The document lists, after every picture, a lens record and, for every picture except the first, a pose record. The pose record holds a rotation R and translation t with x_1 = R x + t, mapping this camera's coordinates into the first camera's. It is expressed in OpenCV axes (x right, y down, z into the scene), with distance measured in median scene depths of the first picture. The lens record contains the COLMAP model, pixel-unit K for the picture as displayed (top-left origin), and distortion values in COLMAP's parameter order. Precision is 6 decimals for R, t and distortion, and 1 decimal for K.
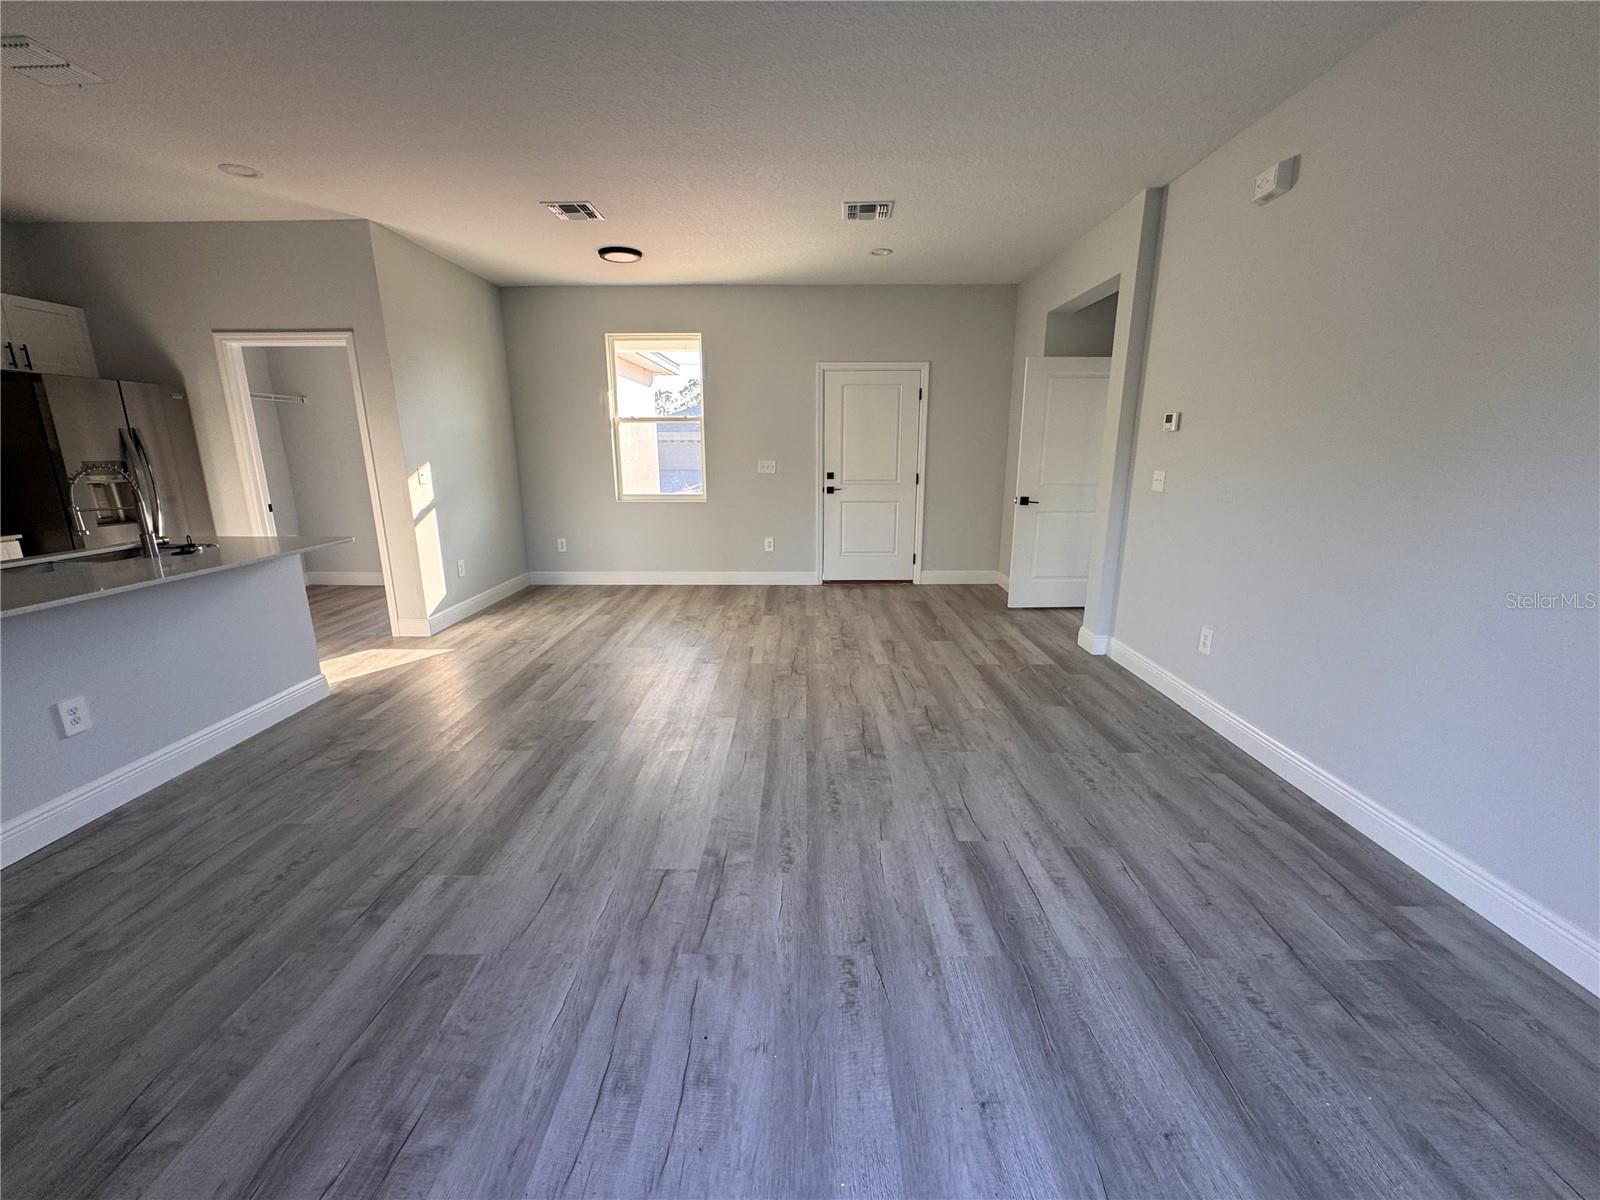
lens RADIAL K [[638.8, 0, 798.5], [0, 638.8, 598.7], [0, 0, 1]] dist [-0.001679, -0.000041]
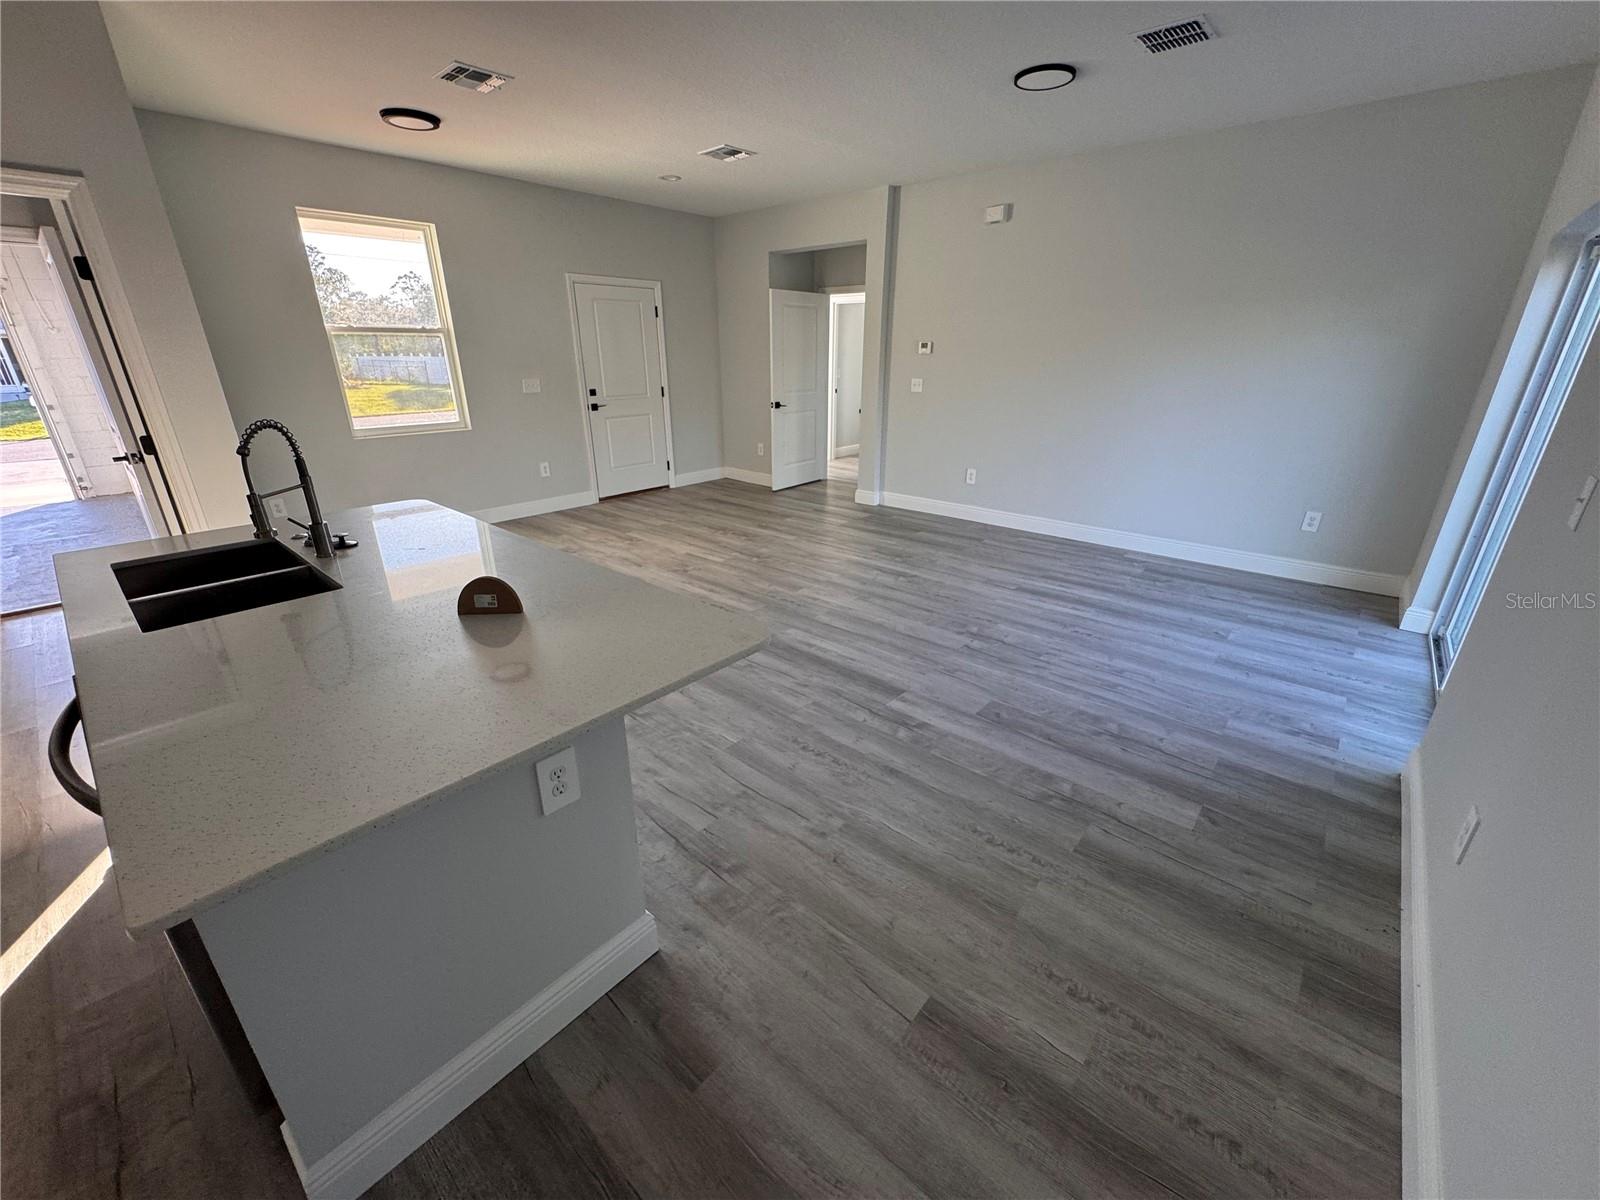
lens RADIAL K [[638.8, 0, 797.5], [0, 638.8, 598.8], [0, 0, 1]] dist [-0.001679, -0.000041]
pose [[0.653279, -0.273958, 0.705814, -0.921892], [0.174698, 0.961626, 0.211556, -0.060929], [-0.736687, -0.014900, 0.676070, 0.127337]]
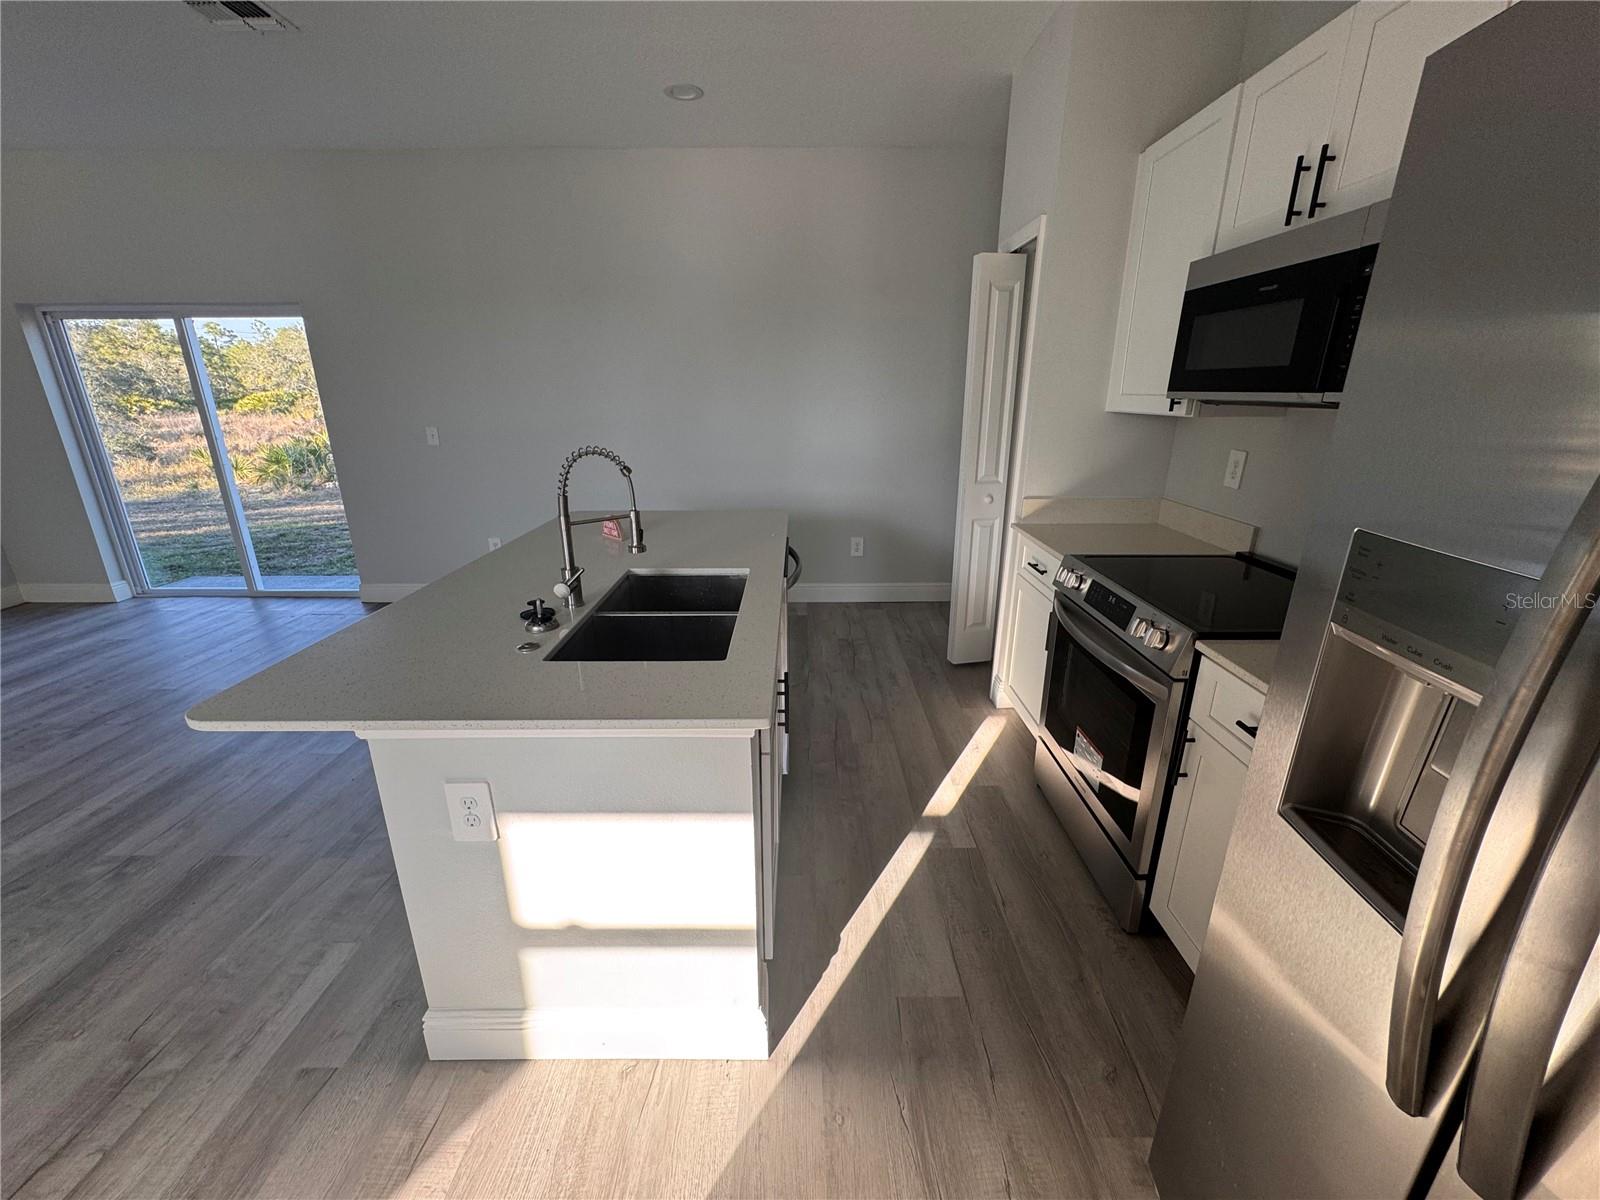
lens RADIAL K [[638.8, 0, 801.8], [0, 638.8, 597.2], [0, 0, 1]] dist [-0.001679, -0.000041]
pose [[-0.999942, 0.006168, -0.008815, -0.955699], [0.000631, 0.851564, 0.524250, -0.303892], [0.010740, 0.524214, -0.851519, 1.180486]]
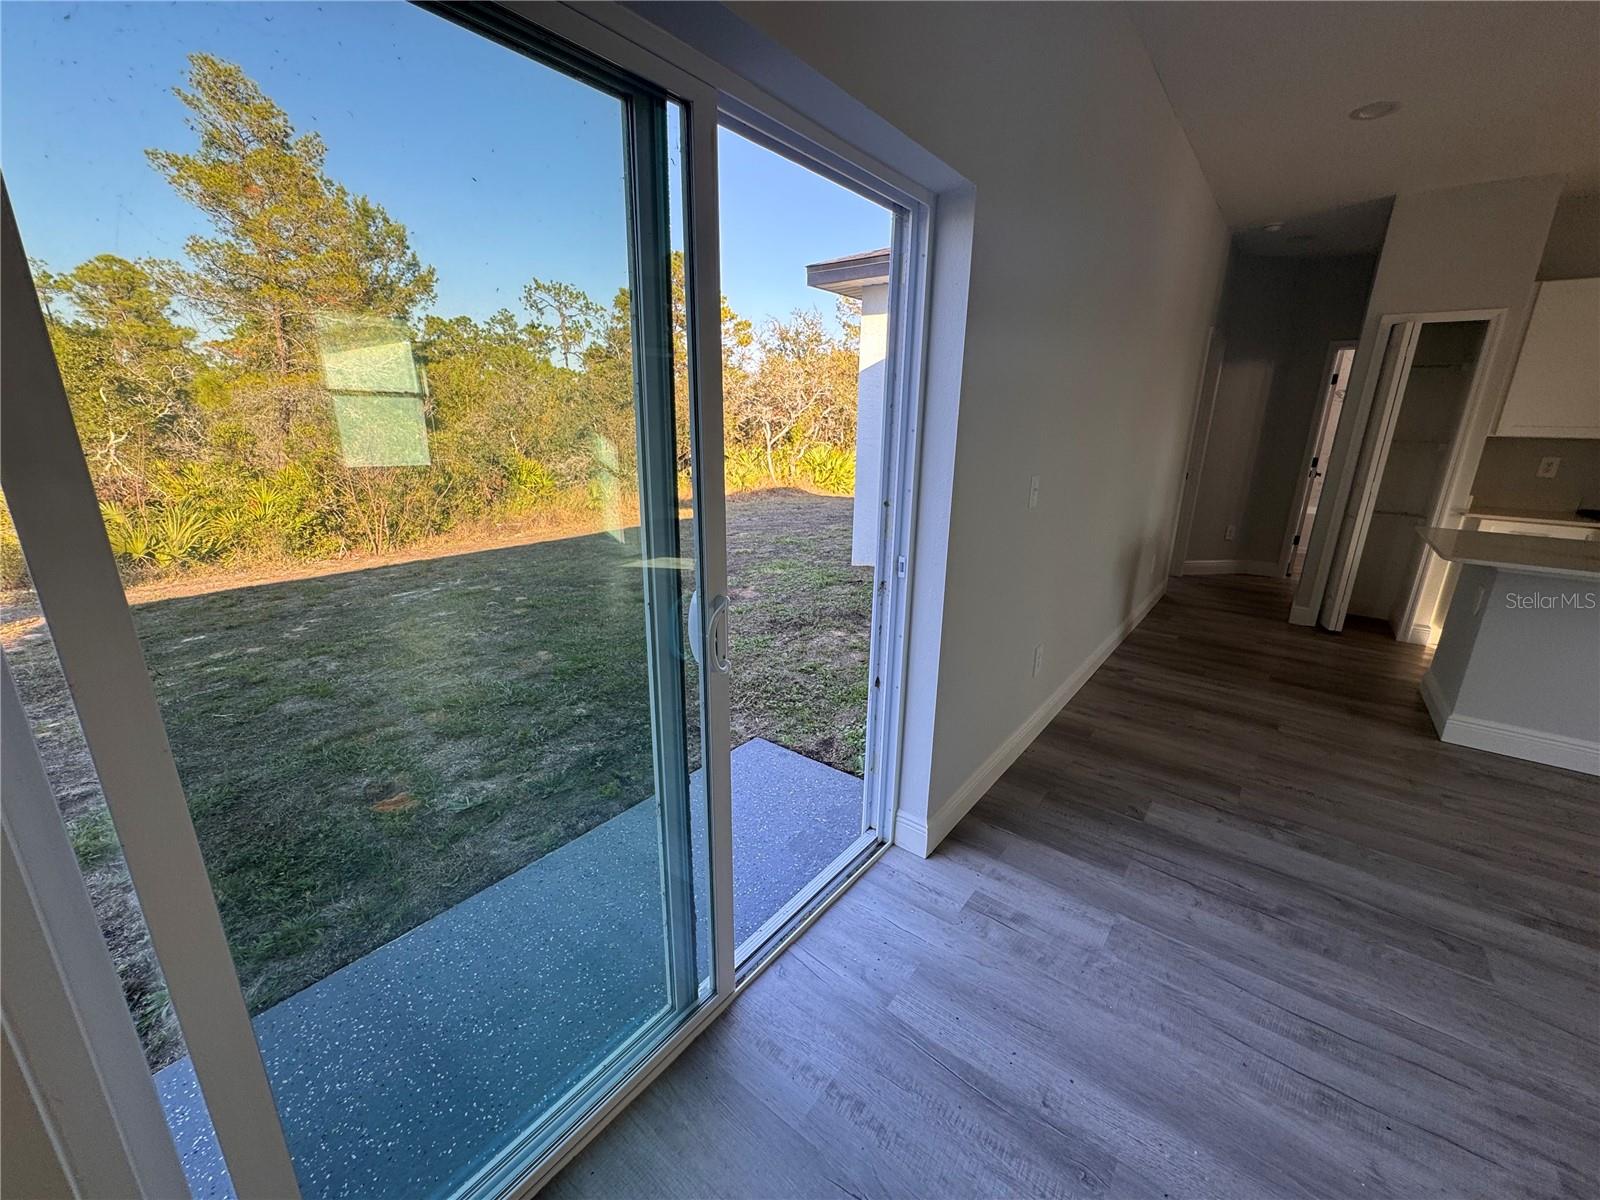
lens RADIAL K [[638.8, 0, 801.0], [0, 638.8, 599.1], [0, 0, 1]] dist [-0.001679, -0.000041]
pose [[-0.609934, 0.210150, -0.764079, 0.356695], [-0.199845, 0.892242, 0.404928, -0.063010], [0.766839, 0.399677, -0.502211, 0.220100]]
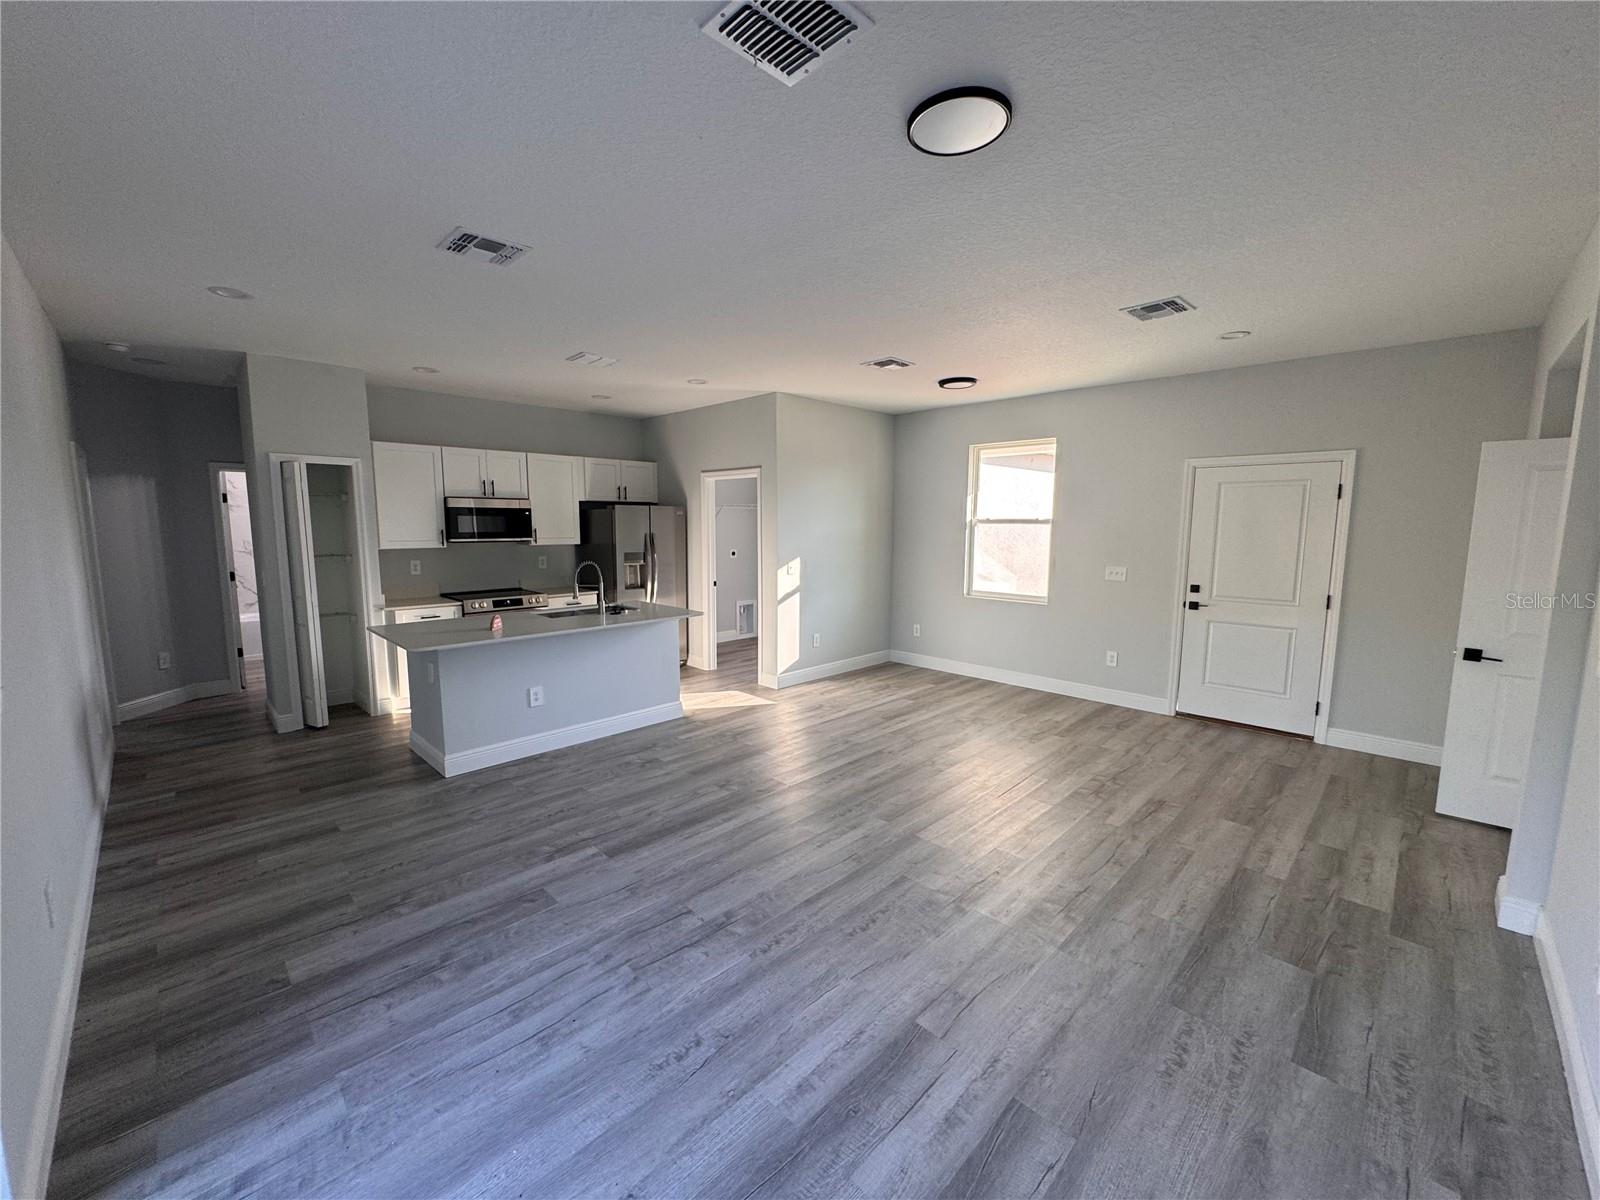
lens RADIAL K [[638.8, 0, 798.8], [0, 638.8, 597.2], [0, 0, 1]] dist [-0.001679, -0.000041]
pose [[0.715163, 0.088339, -0.693353, 0.441964], [-0.168943, 0.984415, -0.048835, -0.090690], [0.678233, 0.152062, 0.718942, 0.085606]]
